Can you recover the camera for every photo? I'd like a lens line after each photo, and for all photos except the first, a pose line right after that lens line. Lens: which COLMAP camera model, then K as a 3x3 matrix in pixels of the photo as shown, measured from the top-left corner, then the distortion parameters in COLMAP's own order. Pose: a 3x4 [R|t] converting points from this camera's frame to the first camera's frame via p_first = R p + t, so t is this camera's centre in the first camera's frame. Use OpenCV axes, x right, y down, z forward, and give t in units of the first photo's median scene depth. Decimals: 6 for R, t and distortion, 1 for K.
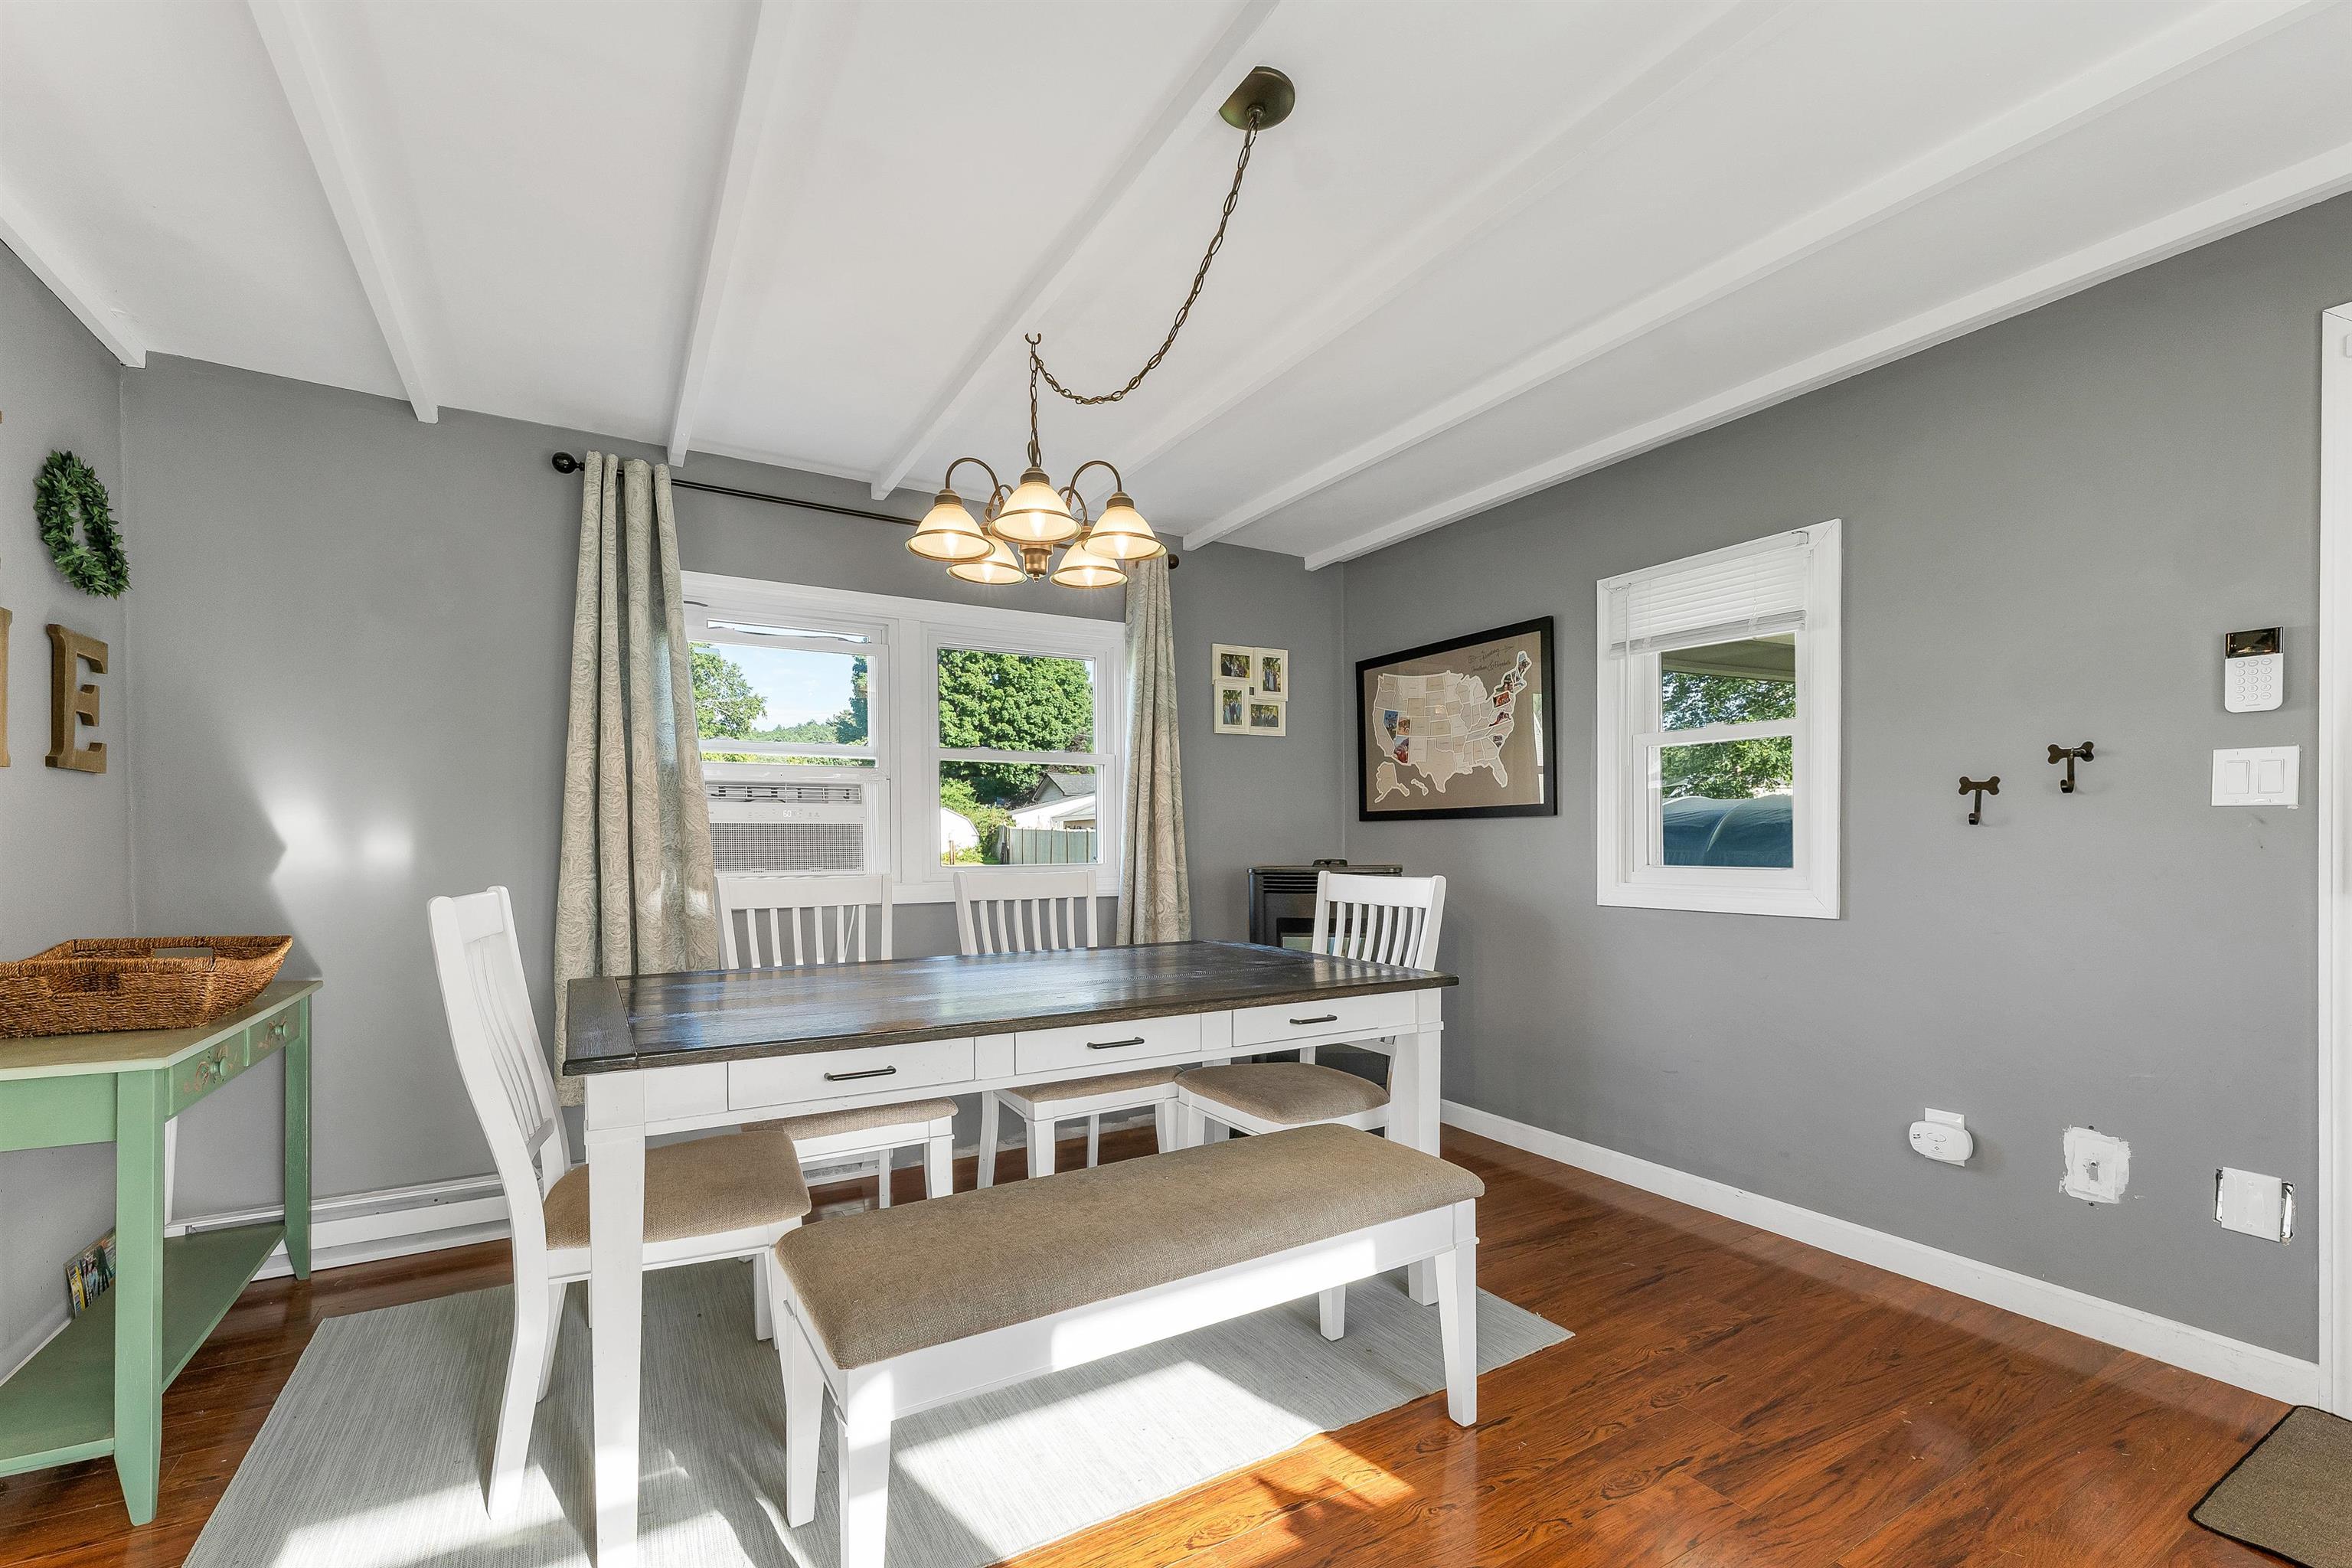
lens RADIAL K [[980.0, 0, 1143.7], [0, 980.0, 843.2], [0, 0, 1]] dist [-0.000471, 0.000065]
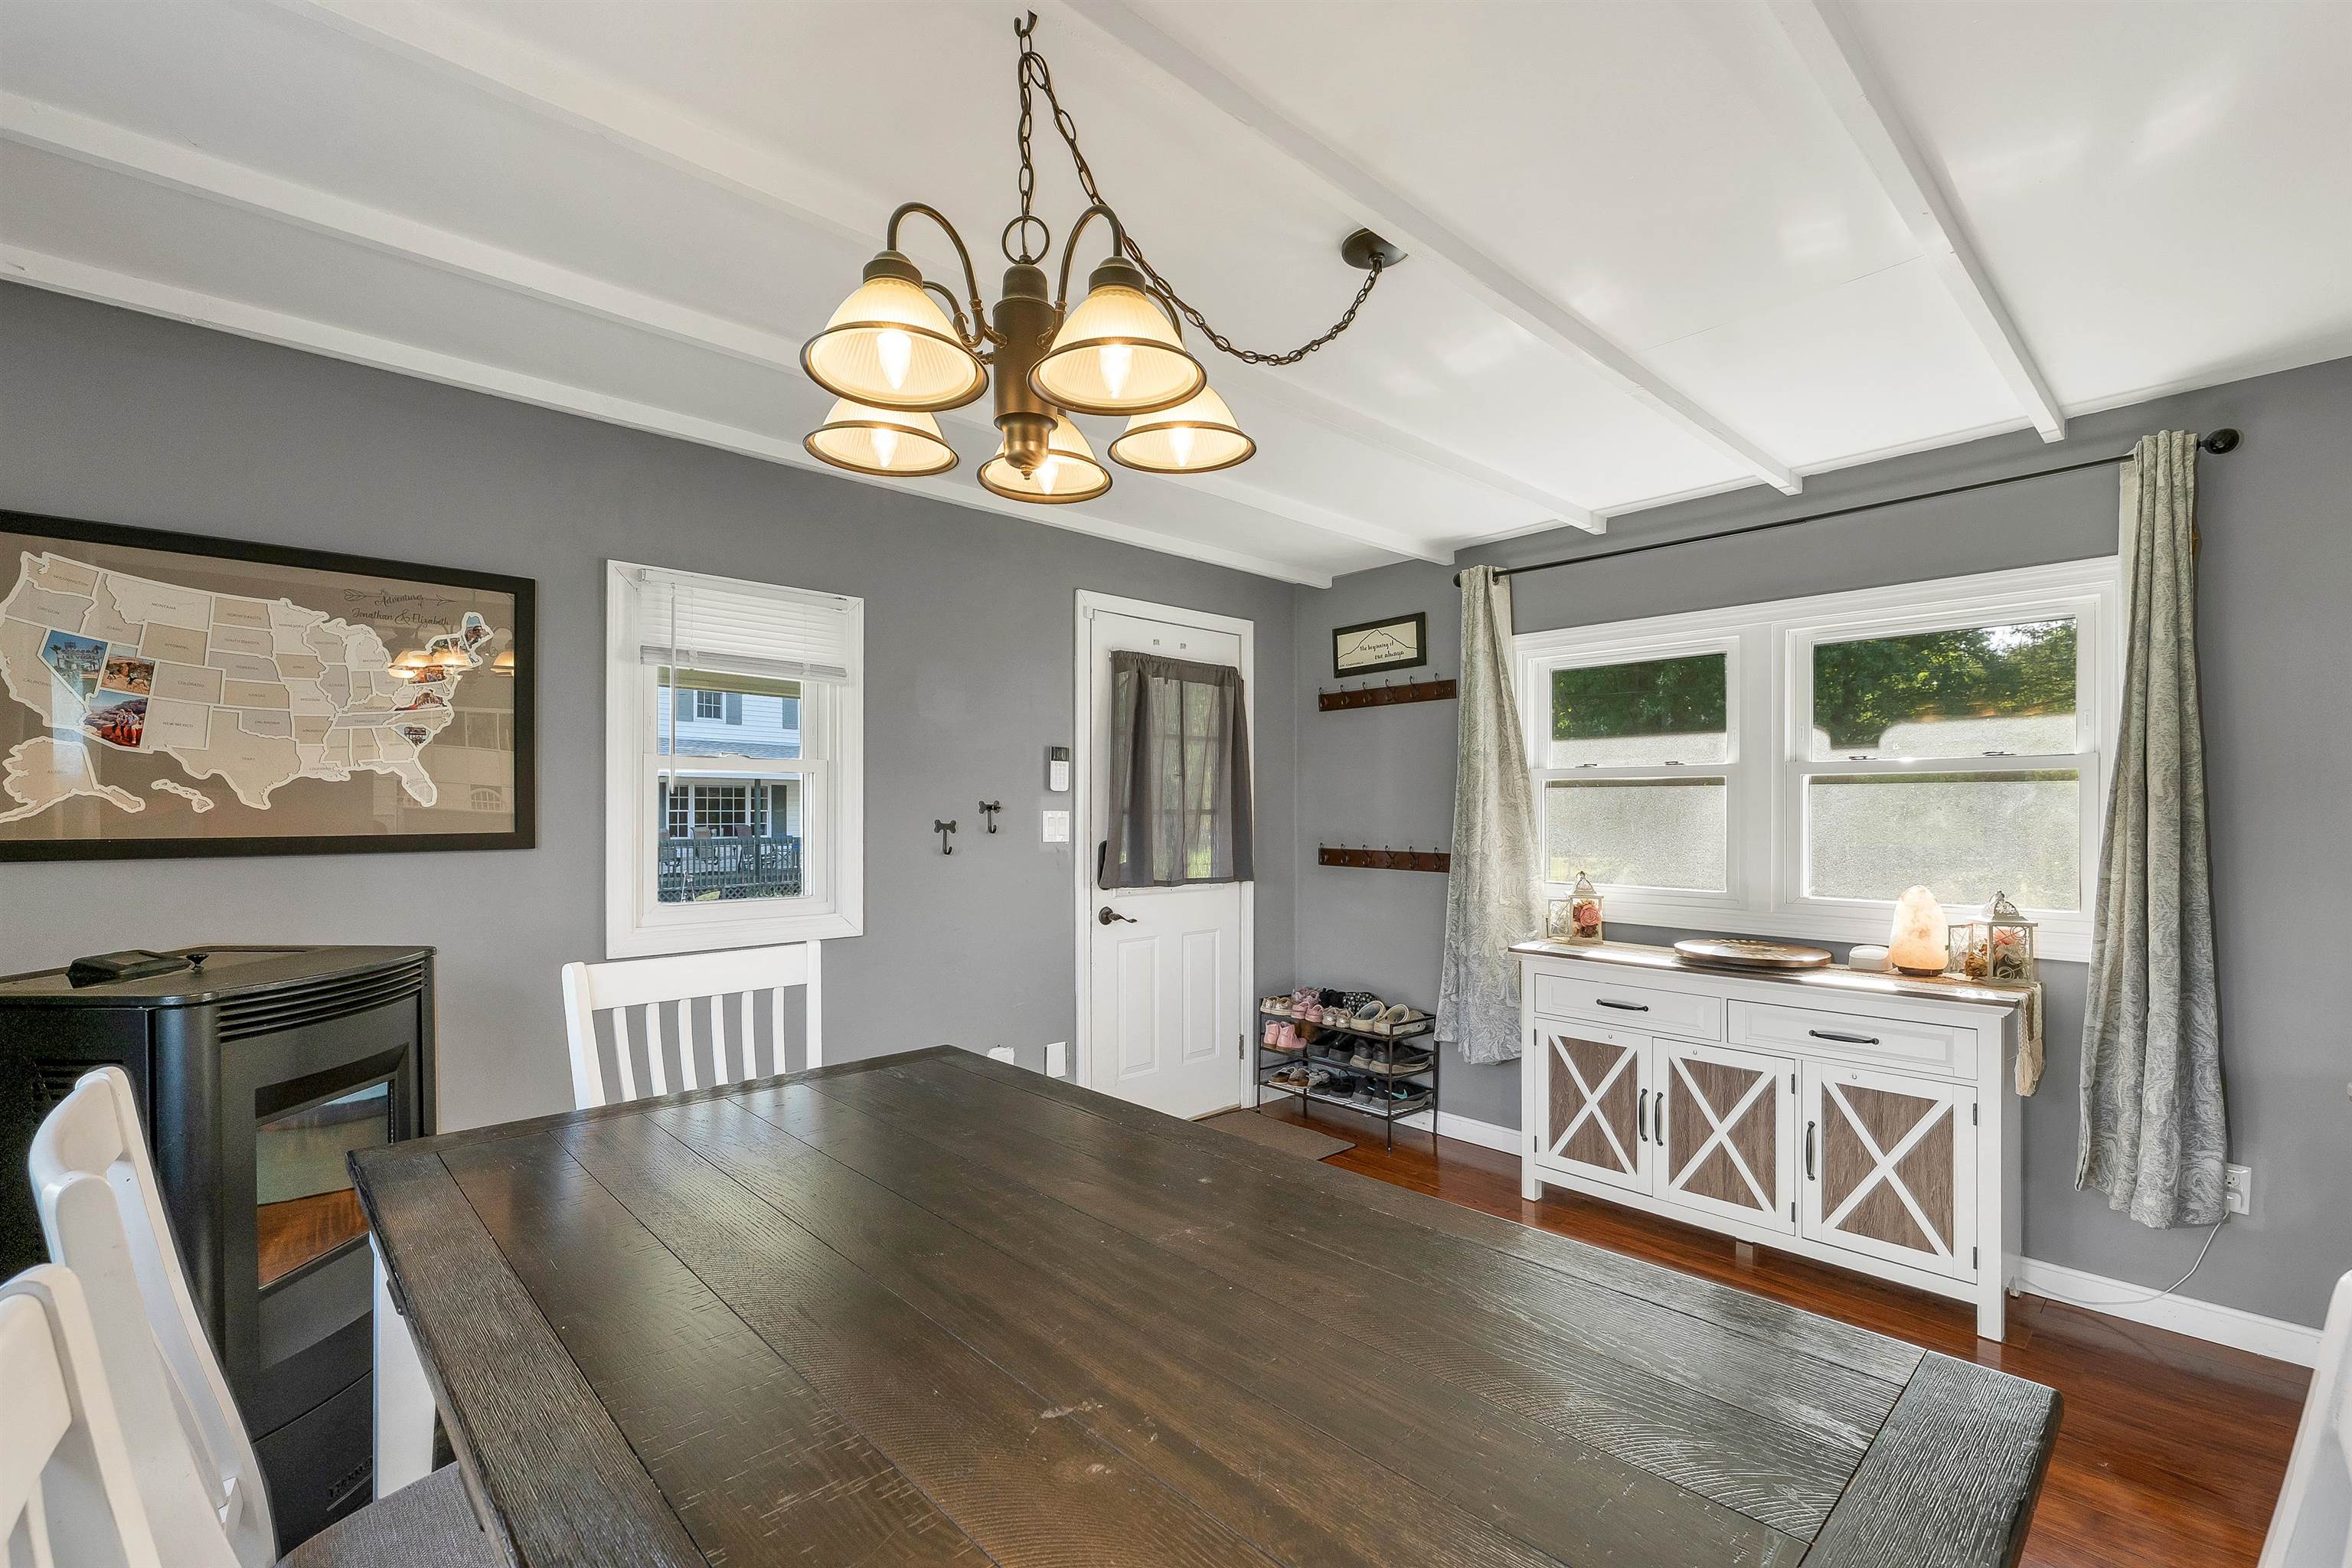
lens RADIAL K [[997.5, 0, 1177.9], [0, 997.5, 806.1], [0, 0, 1]] dist [-0.001243, -0.000030]
pose [[-0.228138, 0.007405, 0.973601, -0.414952], [0.004375, 0.999969, -0.006580, -0.052394], [-0.973619, 0.002758, -0.228163, 0.681362]]
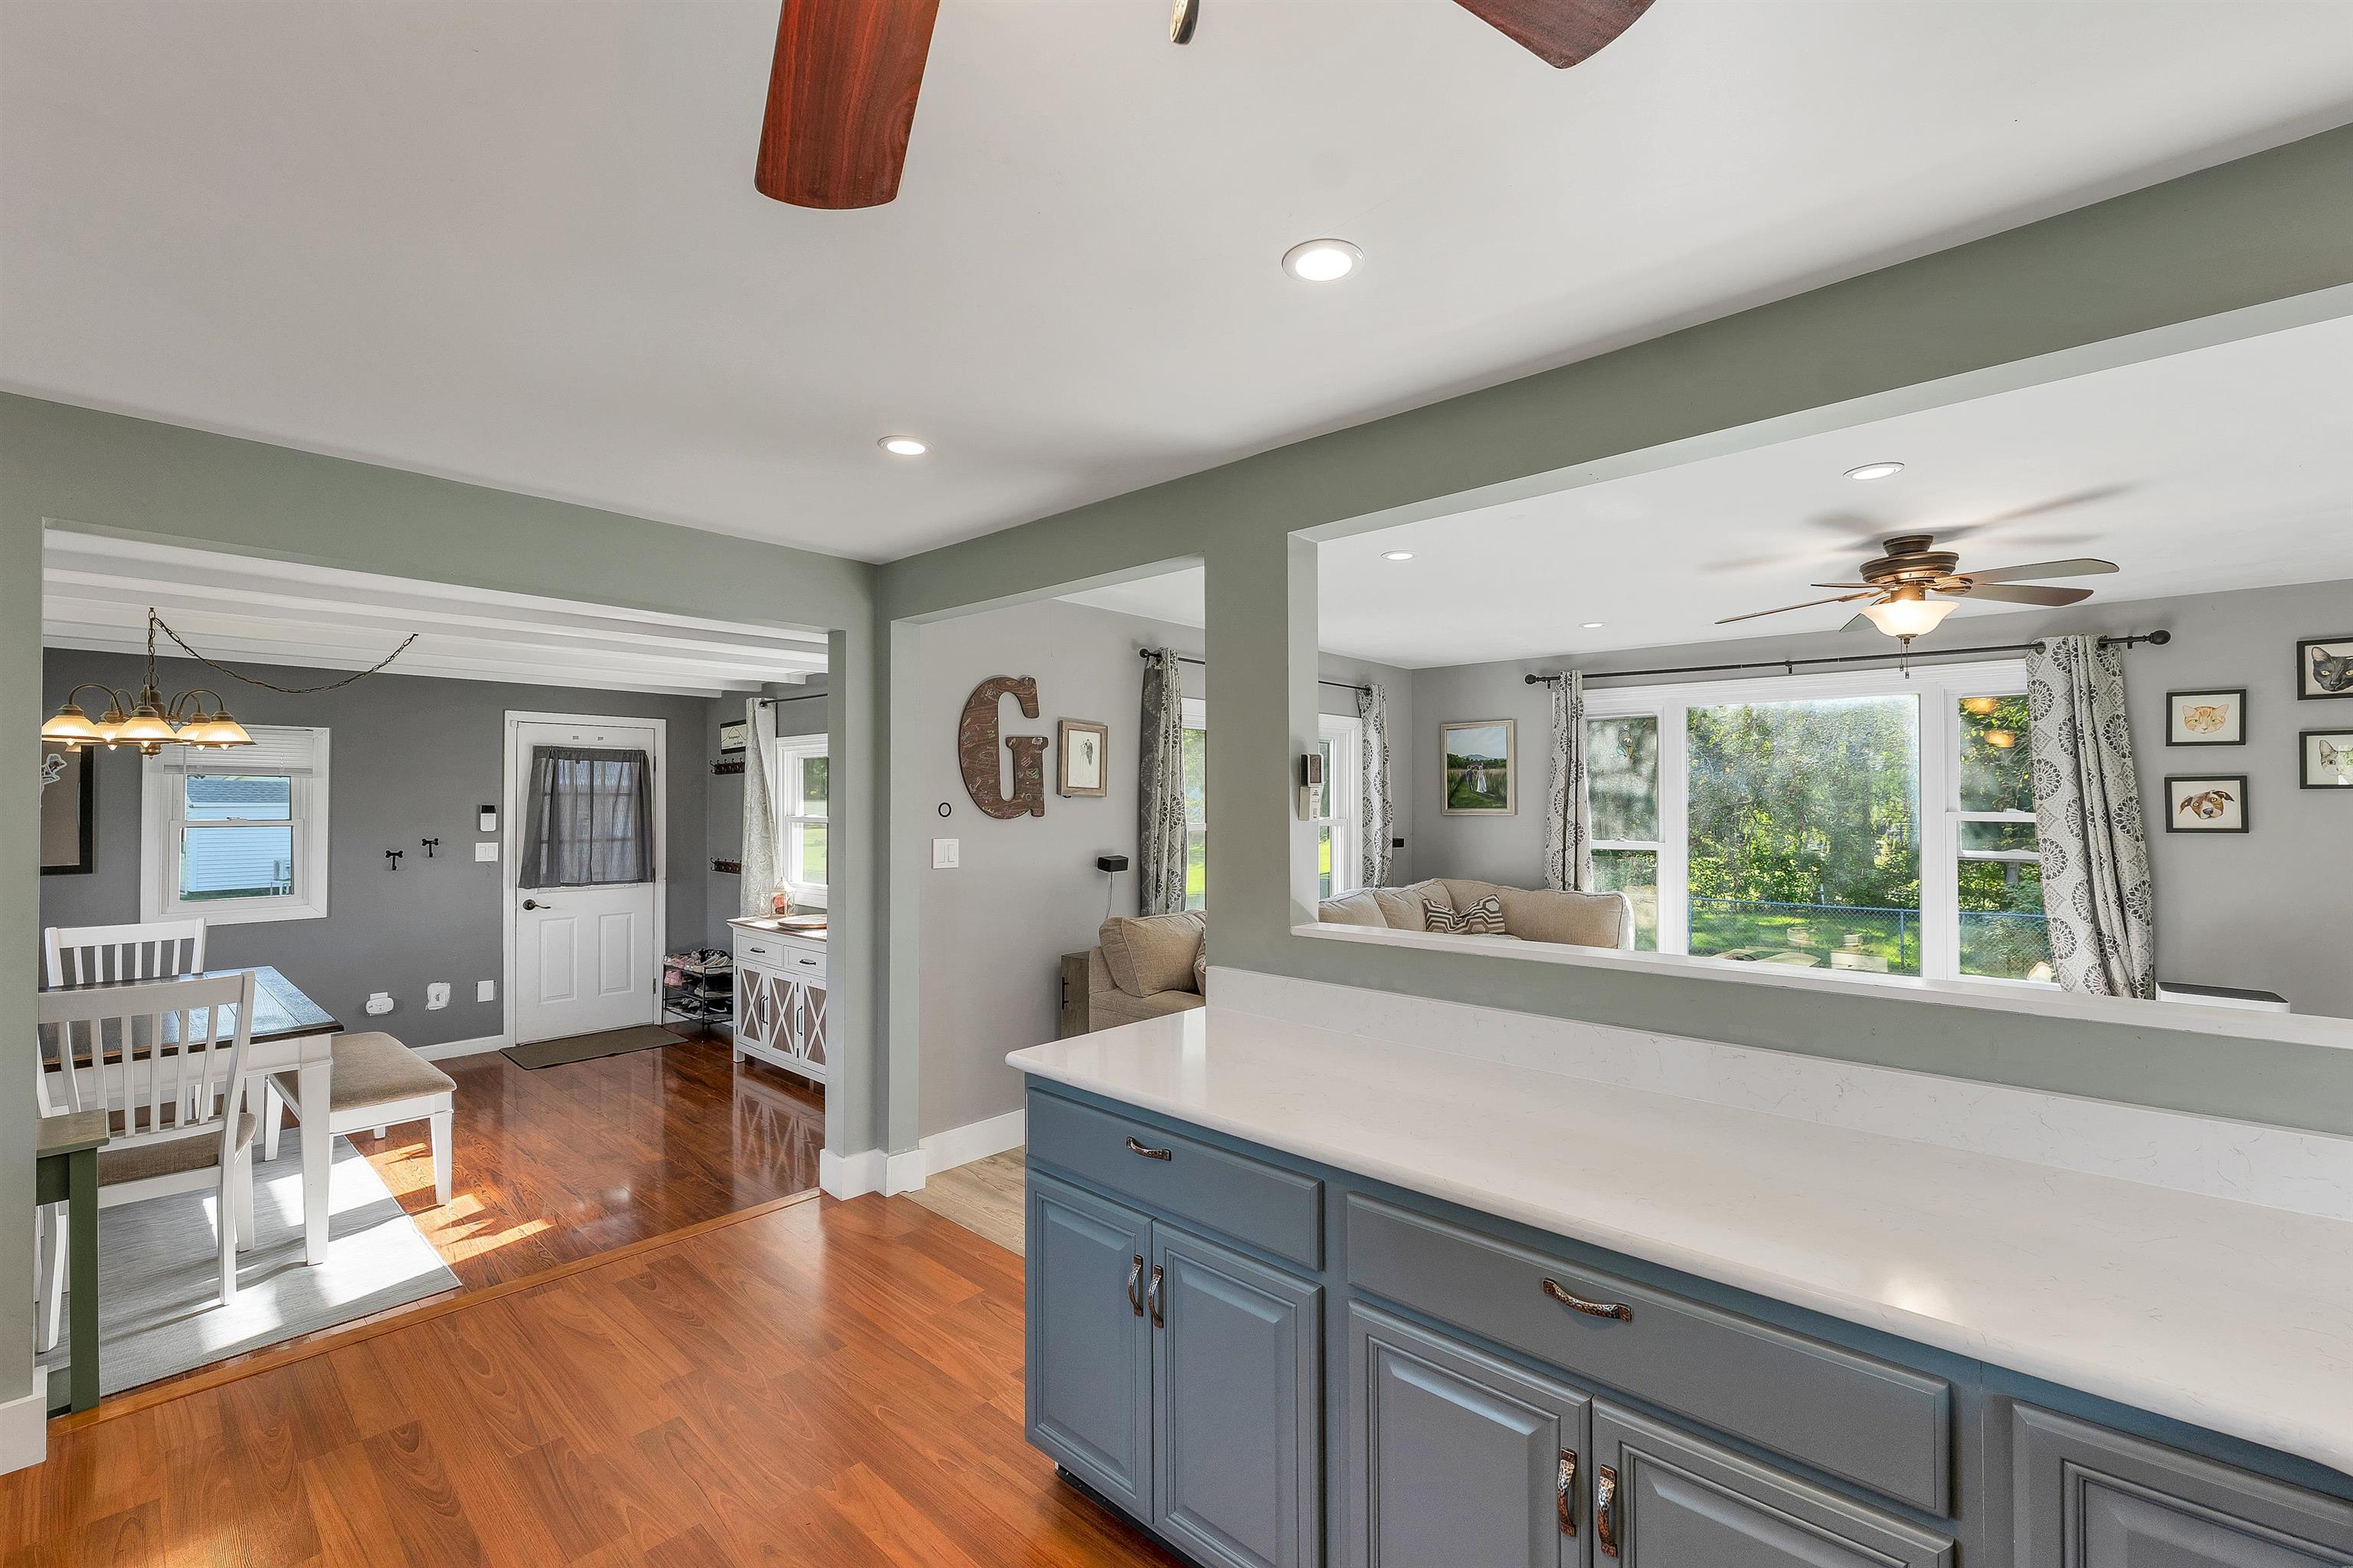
lens RADIAL K [[976.4, 0, 1176.5], [0, 976.4, 784.0], [0, 0, 1]] dist [-0.001461, 0.000422]
pose [[-0.304749, 0.019150, 0.952240, -1.392204], [0.005701, 0.999817, -0.018283, -0.120909], [-0.952416, -0.000143, -0.304802, -0.074946]]
